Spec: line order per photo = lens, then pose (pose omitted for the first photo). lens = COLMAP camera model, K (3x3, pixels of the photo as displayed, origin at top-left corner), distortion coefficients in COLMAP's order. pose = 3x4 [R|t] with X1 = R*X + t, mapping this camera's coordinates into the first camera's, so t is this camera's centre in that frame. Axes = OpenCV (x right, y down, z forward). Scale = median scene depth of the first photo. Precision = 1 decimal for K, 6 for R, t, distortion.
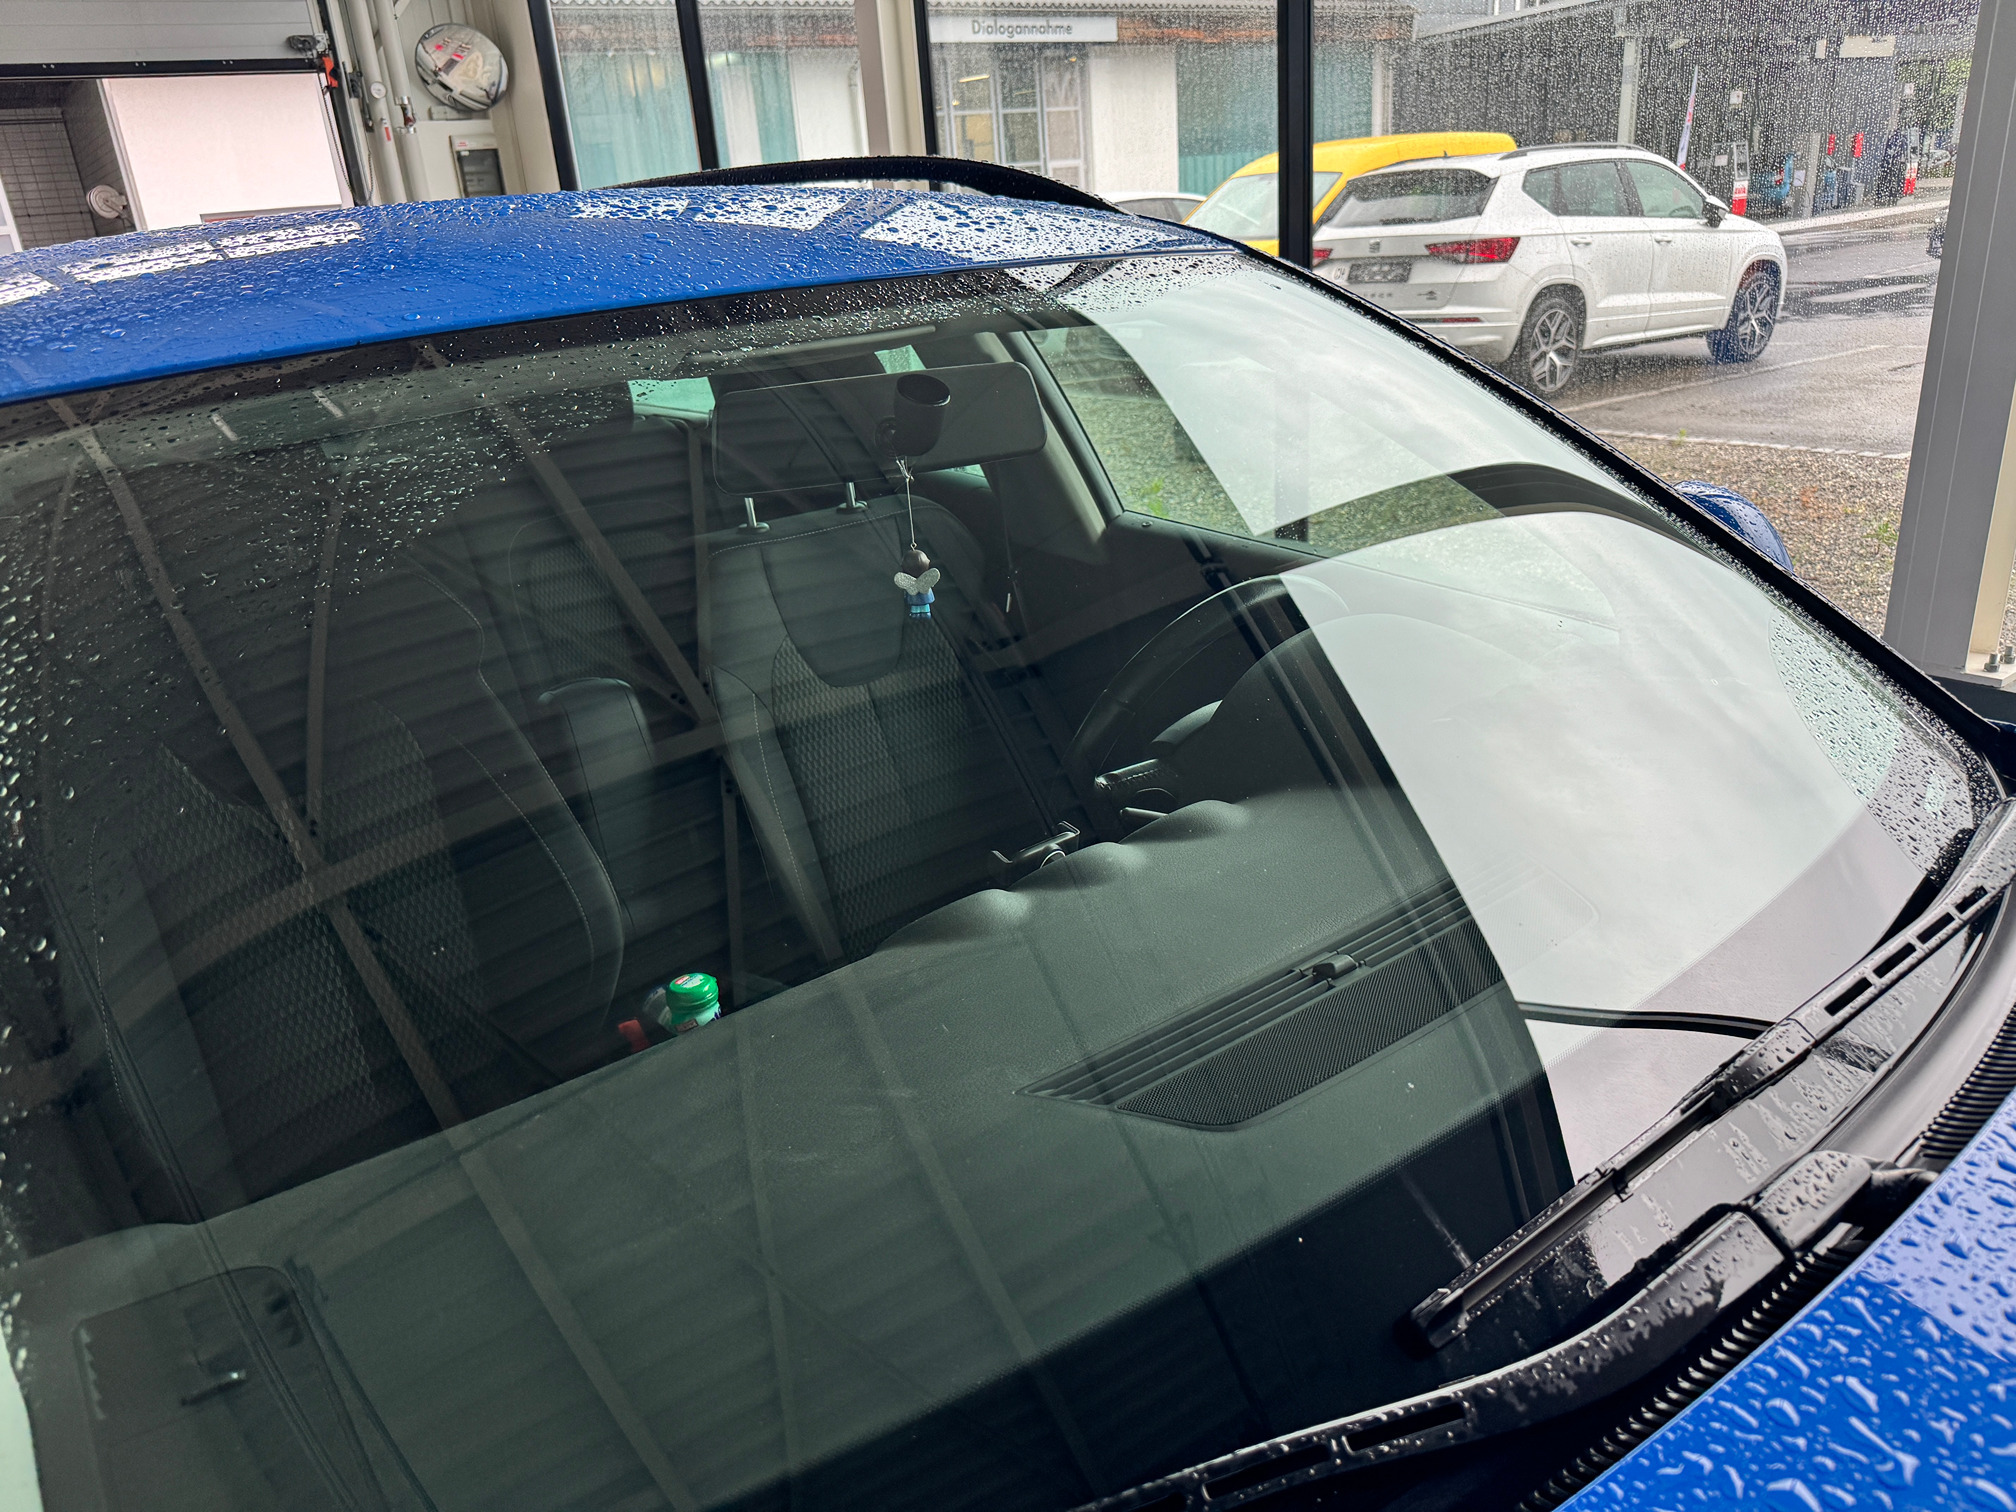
lens RADIAL K [[1423.9, 0, 1001.8], [0, 1423.9, 752.8], [0, 0, 1]] dist [0.044253, -0.059536]
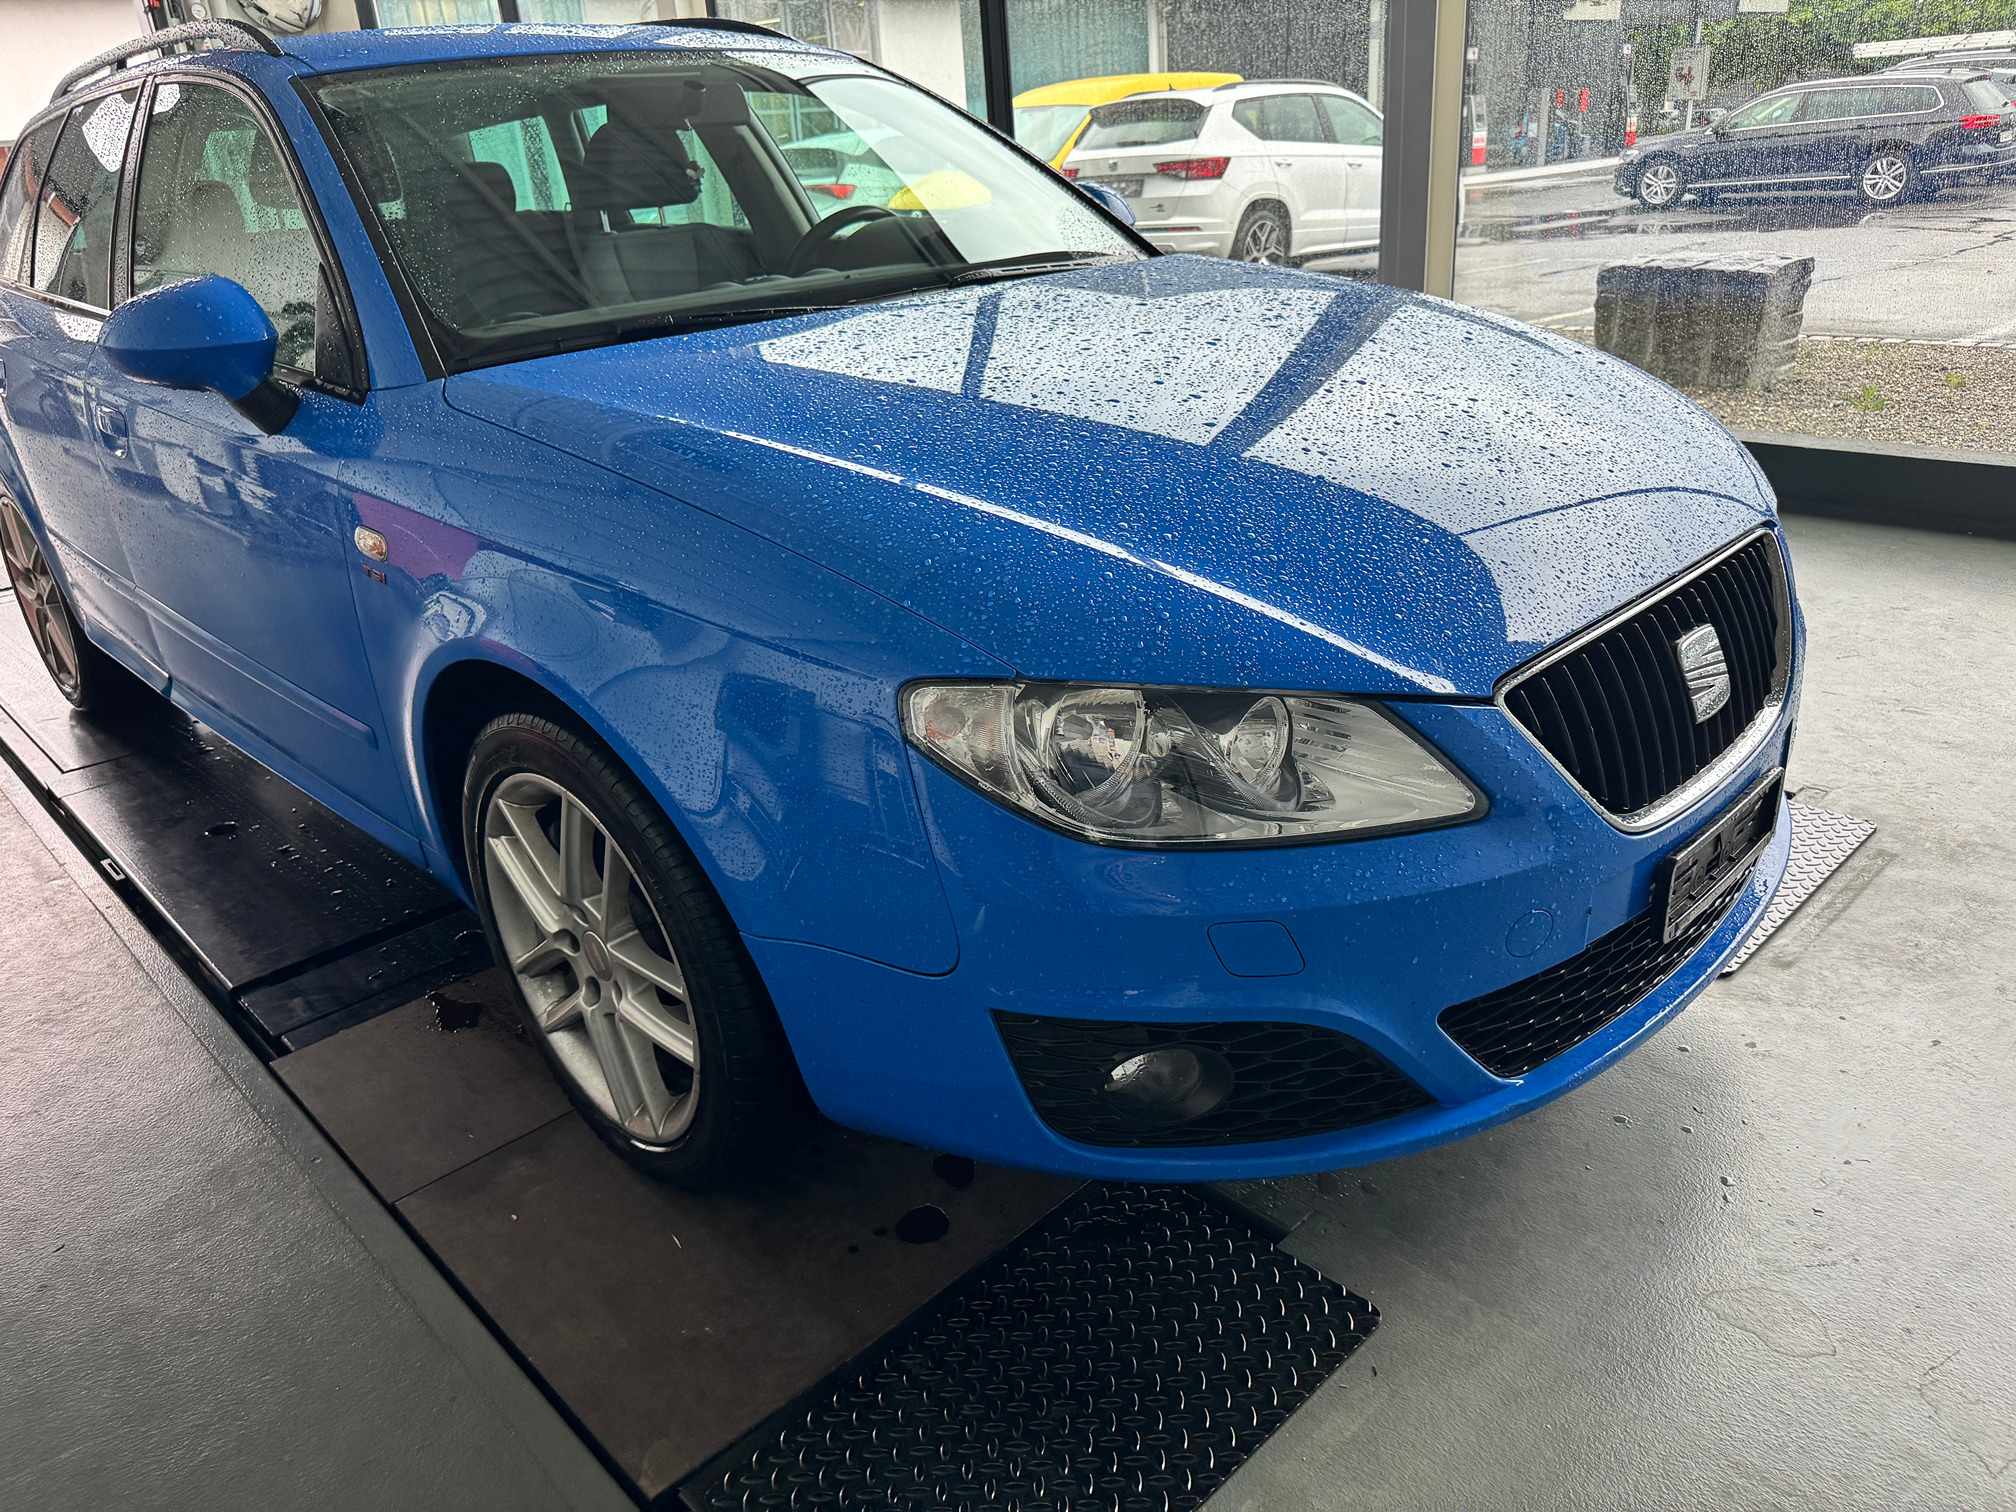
lens RADIAL K [[1423.9, 0, 1009.3], [0, 1423.9, 749.8], [0, 0, 1]] dist [0.044253, -0.059536]
pose [[0.991631, -0.040115, 0.122718, 0.014087], [0.036929, 0.998922, 0.028133, 0.086575], [-0.123714, -0.023366, 0.992043, -0.158976]]
